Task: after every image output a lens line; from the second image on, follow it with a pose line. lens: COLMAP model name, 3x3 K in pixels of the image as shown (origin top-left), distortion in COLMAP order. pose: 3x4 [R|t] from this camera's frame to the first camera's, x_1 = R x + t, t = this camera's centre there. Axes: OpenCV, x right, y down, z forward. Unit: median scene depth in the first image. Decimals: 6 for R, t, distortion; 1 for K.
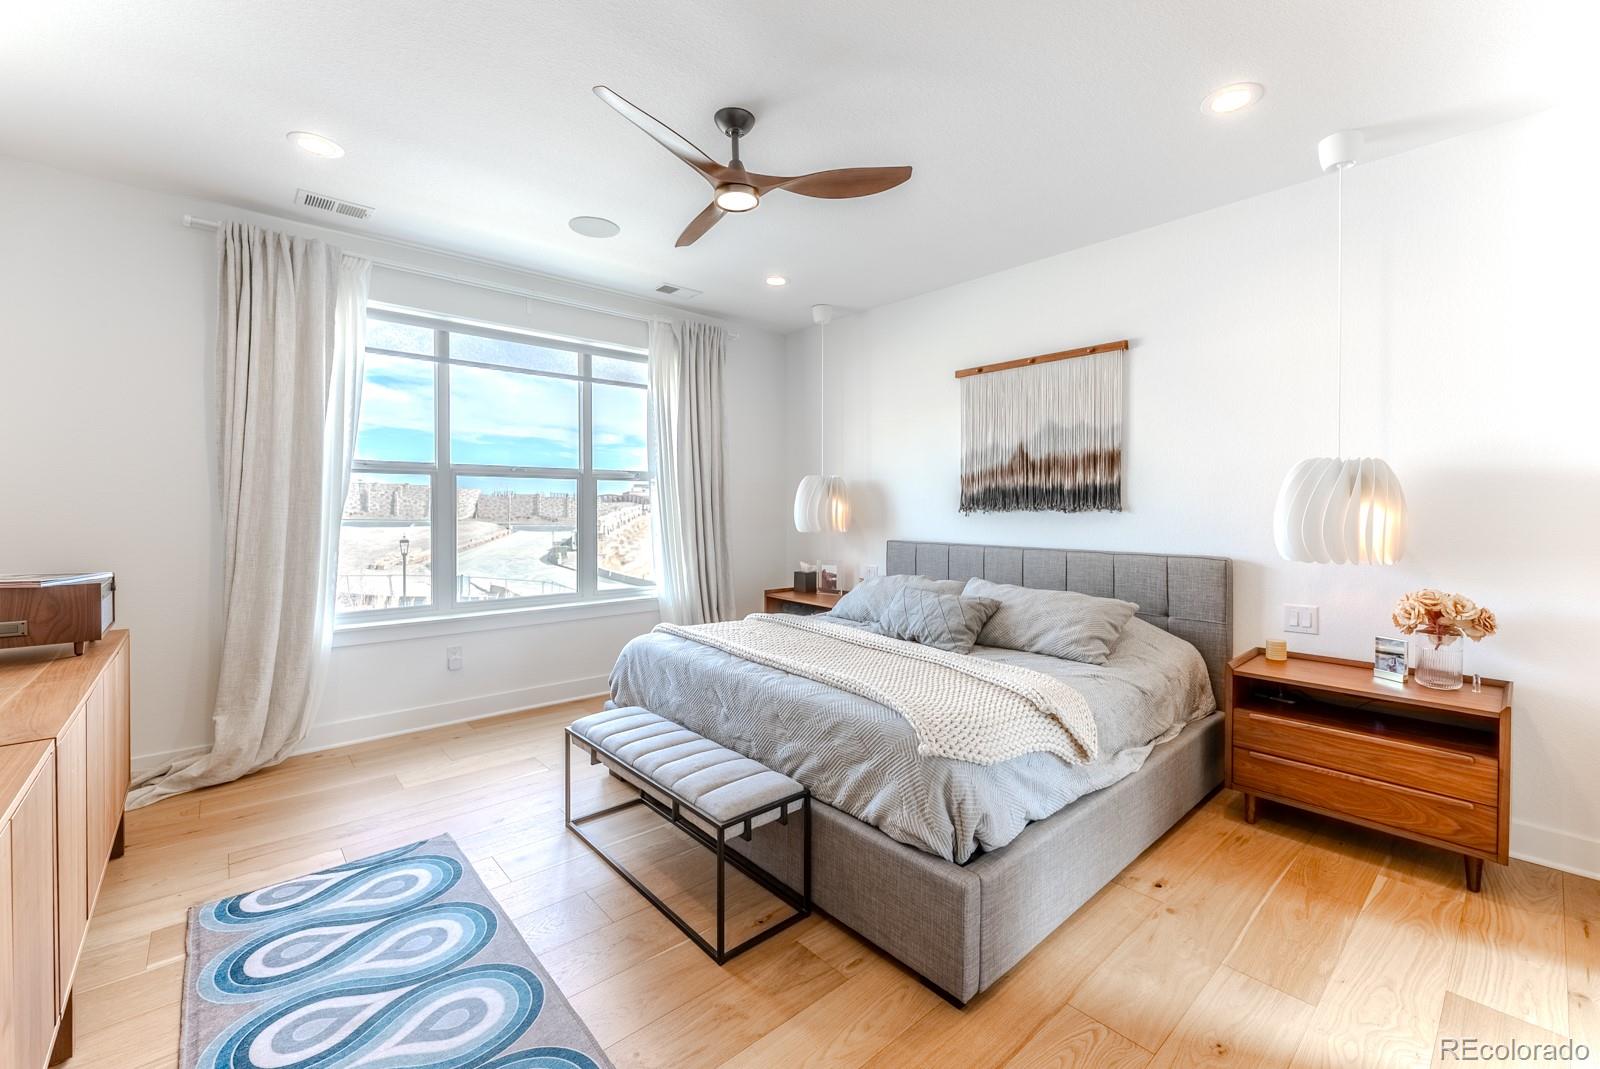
lens RADIAL K [[661.5, 0, 793.0], [0, 661.5, 508.2], [0, 0, 1]] dist [-0.000839, -0.000239]
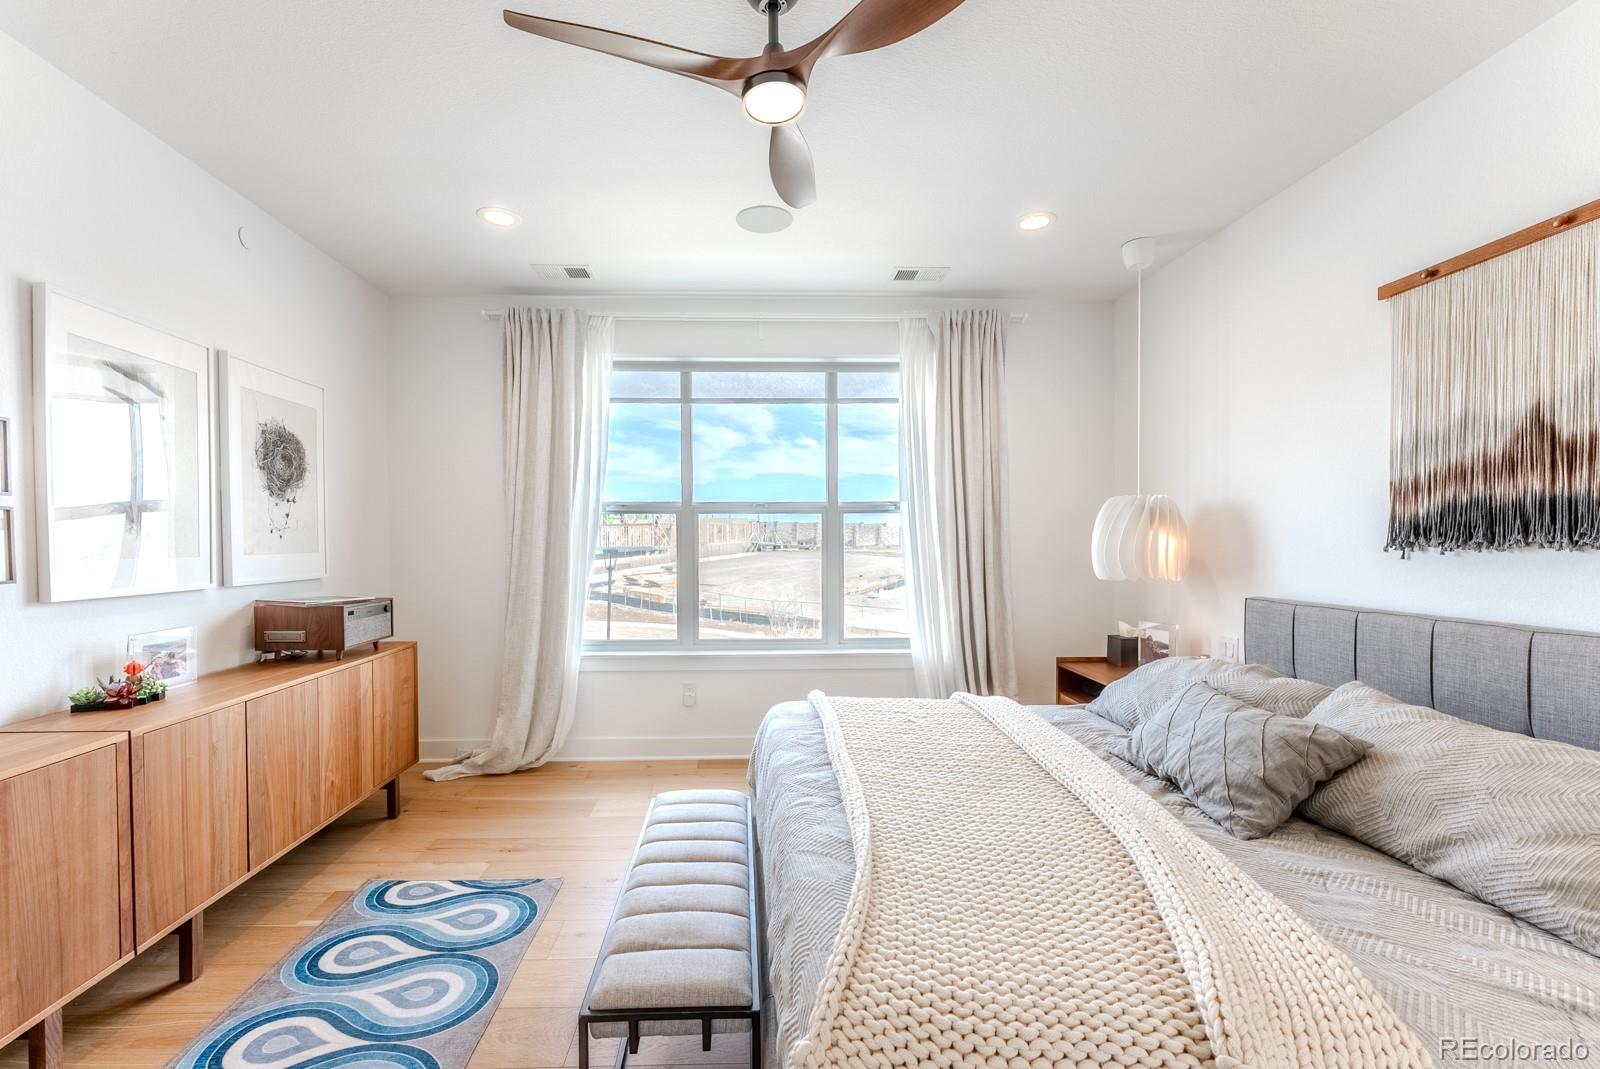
lens RADIAL K [[660.7, 0, 805.1], [0, 660.7, 551.0], [0, 0, 1]] dist [-0.002771, -0.000730]
pose [[0.769204, 0.002951, -0.638996, 0.258618], [0.004111, 0.999946, 0.009566, -0.001421], [0.638990, -0.009986, 0.769150, 0.327518]]
